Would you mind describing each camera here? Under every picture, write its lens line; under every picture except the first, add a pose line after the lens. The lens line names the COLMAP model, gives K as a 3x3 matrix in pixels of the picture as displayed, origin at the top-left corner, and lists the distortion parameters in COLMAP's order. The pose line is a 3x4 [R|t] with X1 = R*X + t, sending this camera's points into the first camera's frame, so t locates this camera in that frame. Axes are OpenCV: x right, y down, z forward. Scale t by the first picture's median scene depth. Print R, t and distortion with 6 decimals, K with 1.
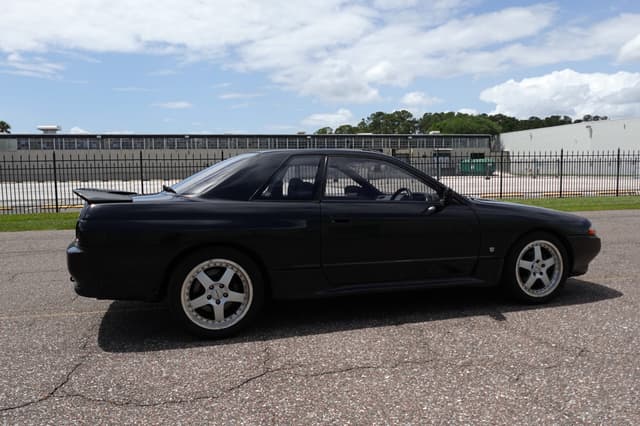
lens RADIAL K [[473.5, 0, 293.7], [0, 473.5, 226.1], [0, 0, 1]] dist [-0.009410, 0.000013]
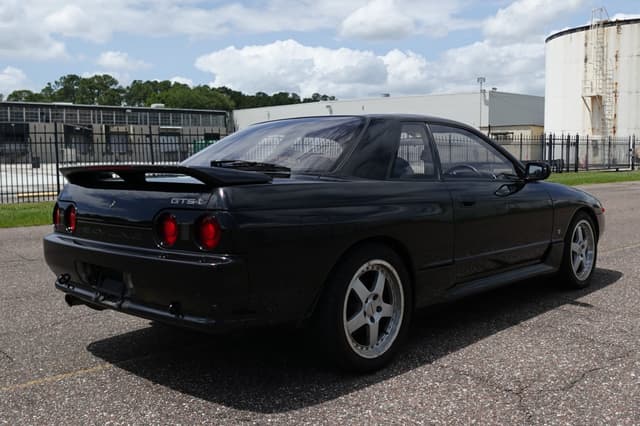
lens RADIAL K [[618.7, 0, 273.0], [0, 618.7, 241.9], [0, 0, 1]] dist [-0.023846, -0.003509]
pose [[0.885091, -0.055373, 0.462112, -0.634313], [0.044445, 0.998416, 0.034510, 0.004339], [-0.463291, -0.010006, 0.886150, 0.217285]]
